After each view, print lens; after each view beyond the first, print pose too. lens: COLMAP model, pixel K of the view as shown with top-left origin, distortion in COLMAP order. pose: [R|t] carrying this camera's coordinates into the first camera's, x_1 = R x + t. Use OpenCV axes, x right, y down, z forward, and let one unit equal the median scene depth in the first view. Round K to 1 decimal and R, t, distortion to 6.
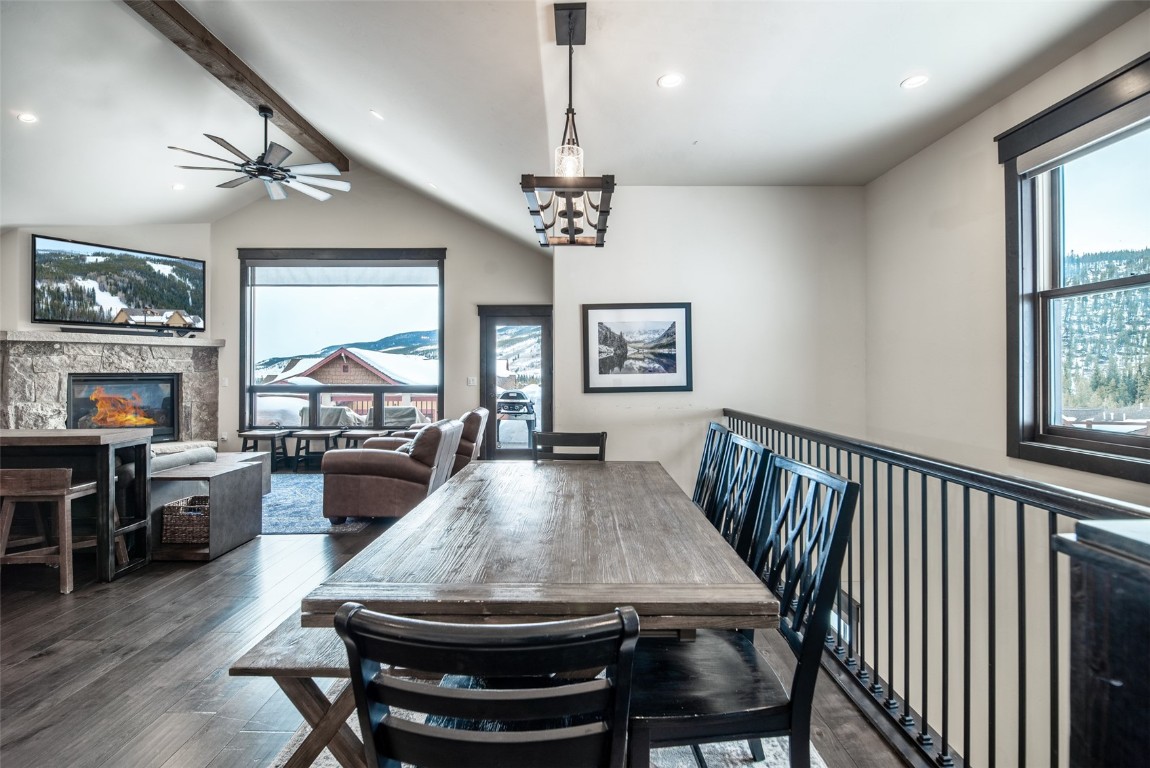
lens RADIAL K [[506.2, 0, 566.3], [0, 506.2, 369.7], [0, 0, 1]] dist [-0.007180, -0.004054]
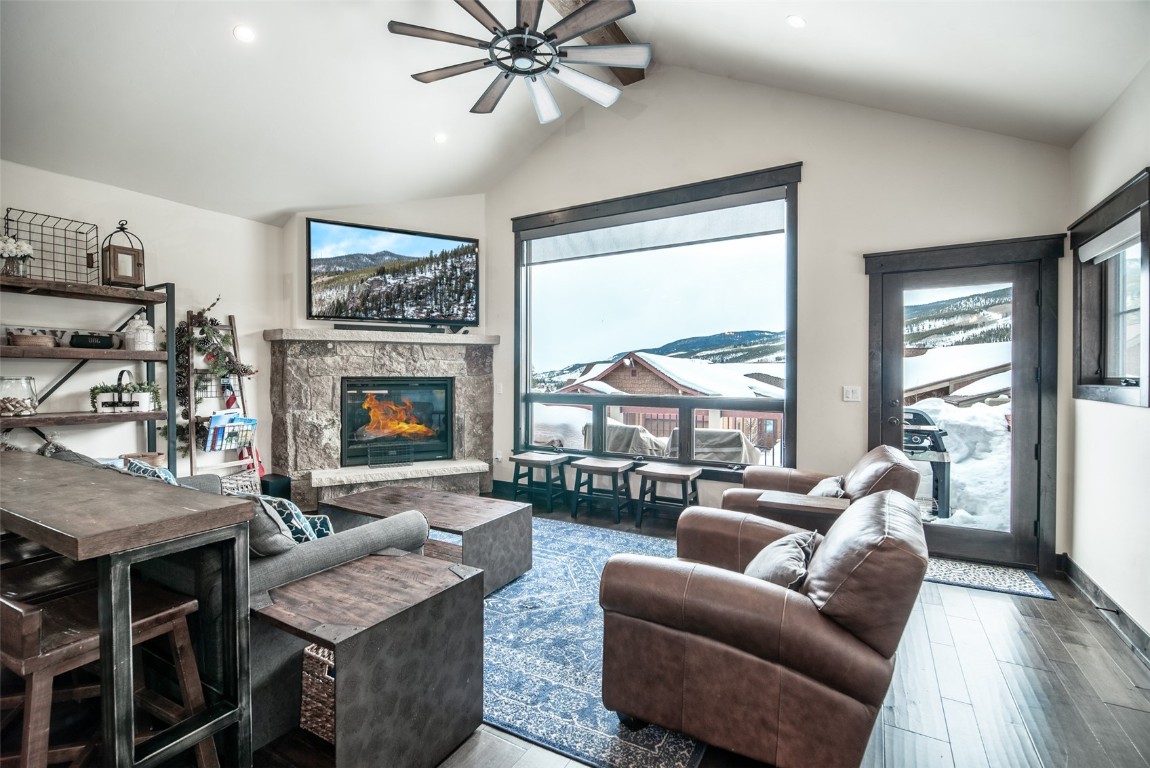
lens RADIAL K [[506.2, 0, 576.4], [0, 506.2, 379.8], [0, 0, 1]] dist [-0.007180, -0.004054]
pose [[0.866151, 0.006461, -0.499741, -0.178451], [-0.000981, 0.999937, 0.011226, 0.001541], [0.499781, -0.009233, 0.866102, 0.384177]]
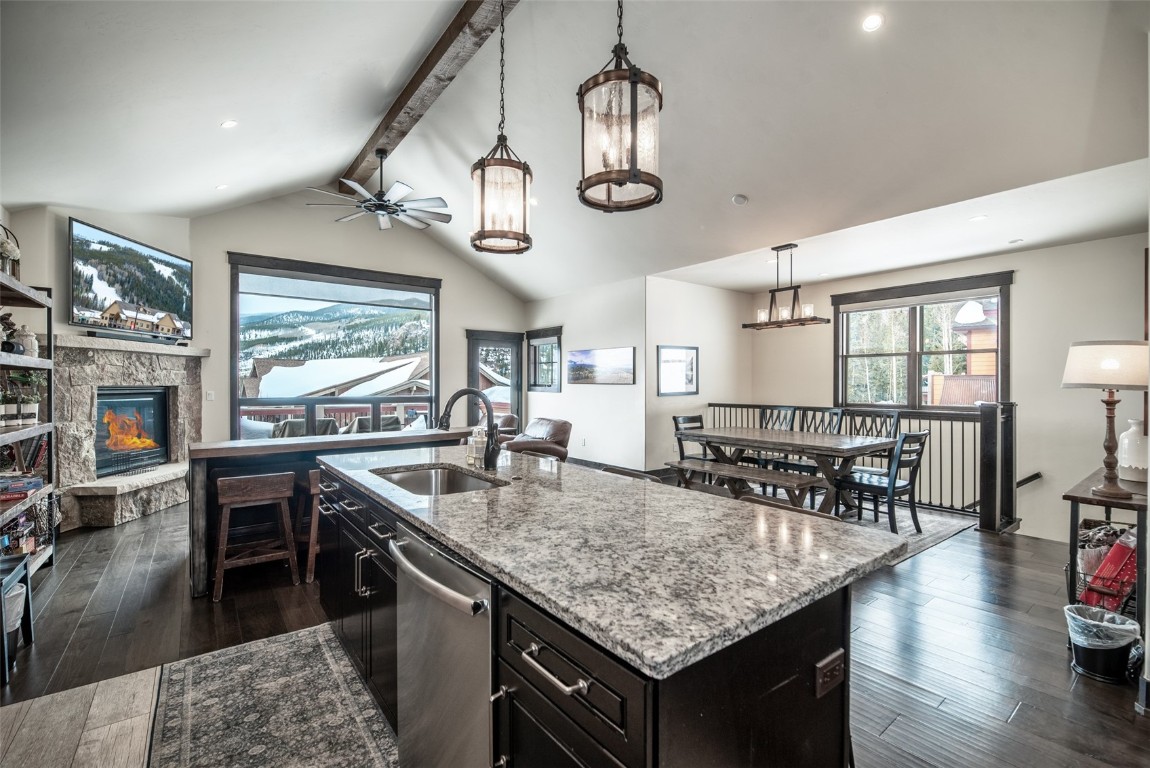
lens RADIAL K [[506.2, 0, 564.7], [0, 506.2, 388.4], [0, 0, 1]] dist [-0.007180, -0.004054]
pose [[0.798452, -0.005291, 0.602035, -0.752604], [-0.002406, 0.999925, 0.011979, -0.001041], [-0.602054, -0.011014, 0.798380, -0.123799]]
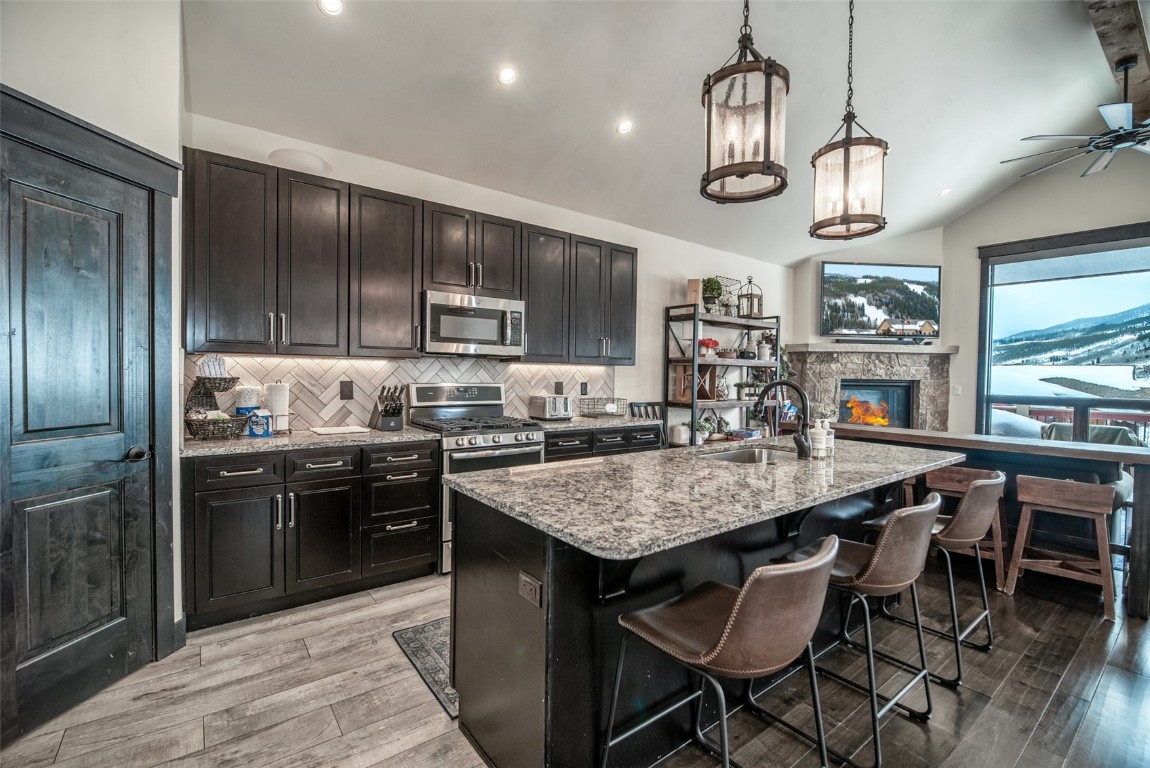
lens RADIAL K [[506.2, 0, 585.9], [0, 506.2, 377.4], [0, 0, 1]] dist [-0.007180, -0.004054]
pose [[0.626144, 0.017472, -0.779512, -0.393632], [-0.013693, 0.999841, 0.011412, -0.001443], [0.779588, 0.003528, 0.626283, -0.157311]]
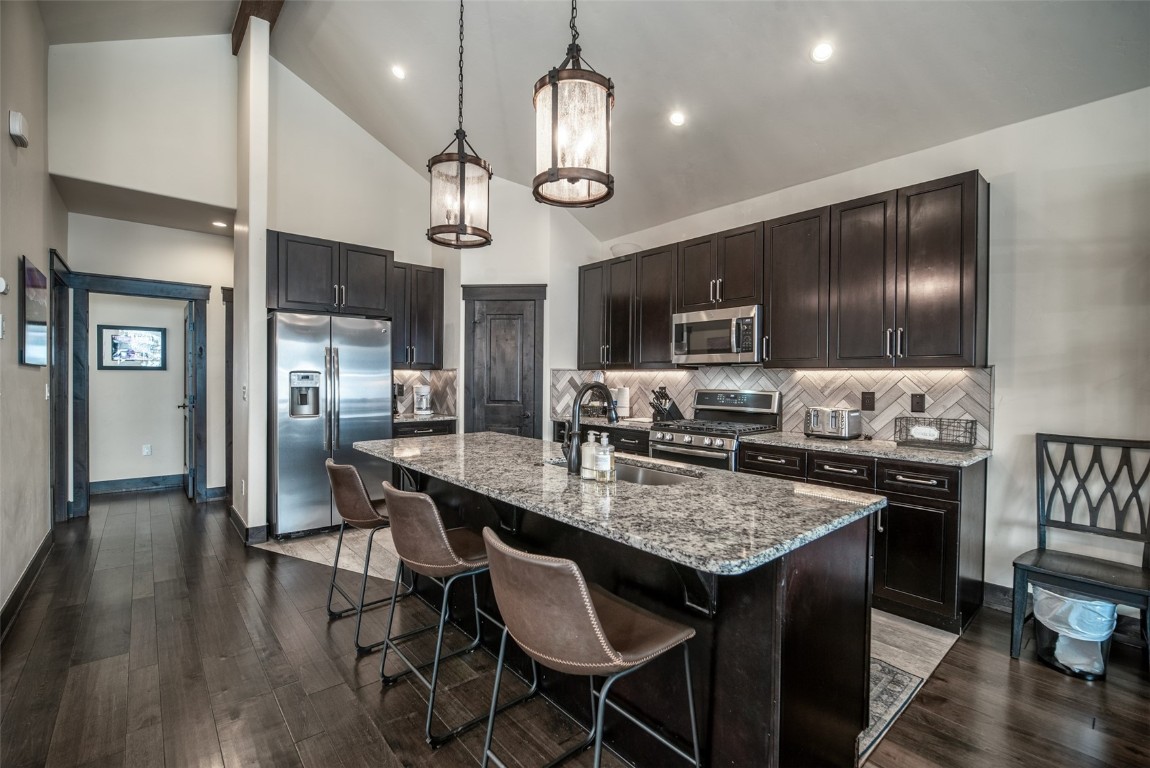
lens RADIAL K [[506.2, 0, 576.0], [0, 506.2, 385.1], [0, 0, 1]] dist [-0.007180, -0.004054]
pose [[-0.745518, 0.003578, -0.666475, -0.373449], [-0.006204, 0.999905, 0.012308, 0.000910], [0.666456, 0.013311, -0.745425, 0.416698]]
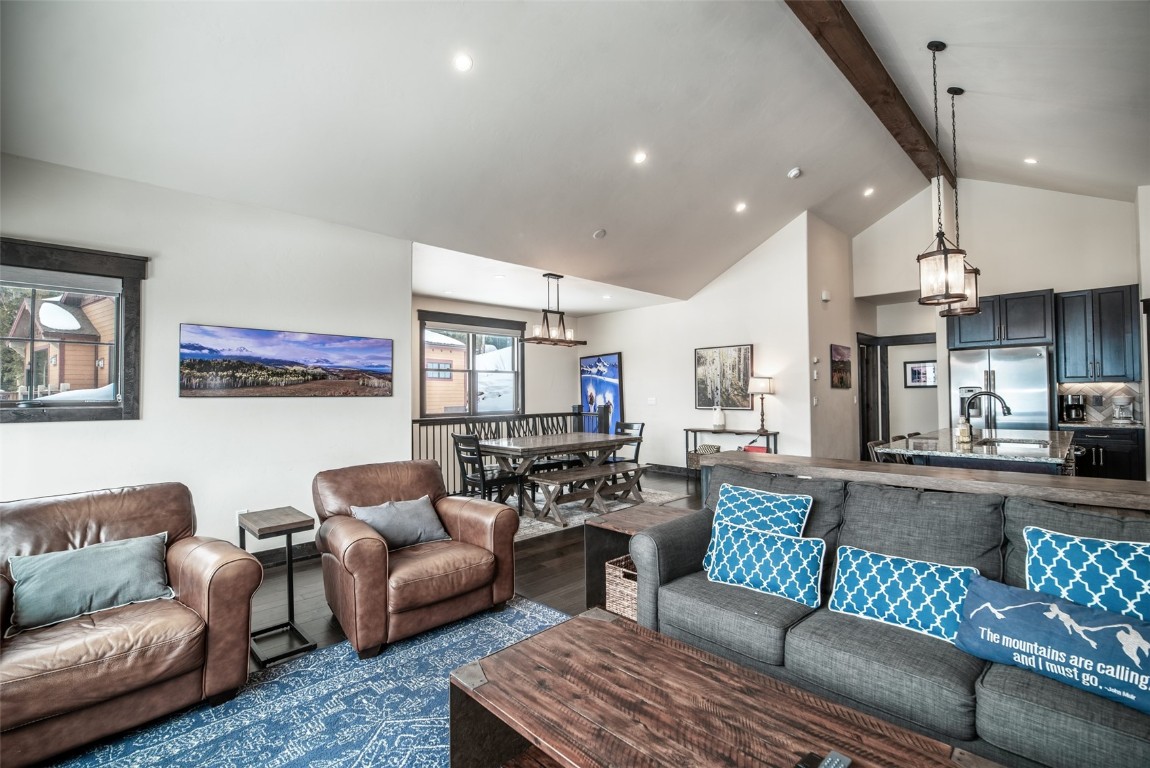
lens RADIAL K [[506.2, 0, 597.7], [0, 506.2, 384.3], [0, 0, 1]] dist [-0.007180, -0.004054]
pose [[-0.723545, 0.021792, 0.689933, -0.686745], [0.008958, 0.999714, -0.022181, 0.003340], [-0.690219, -0.009868, -0.723533, 0.900427]]
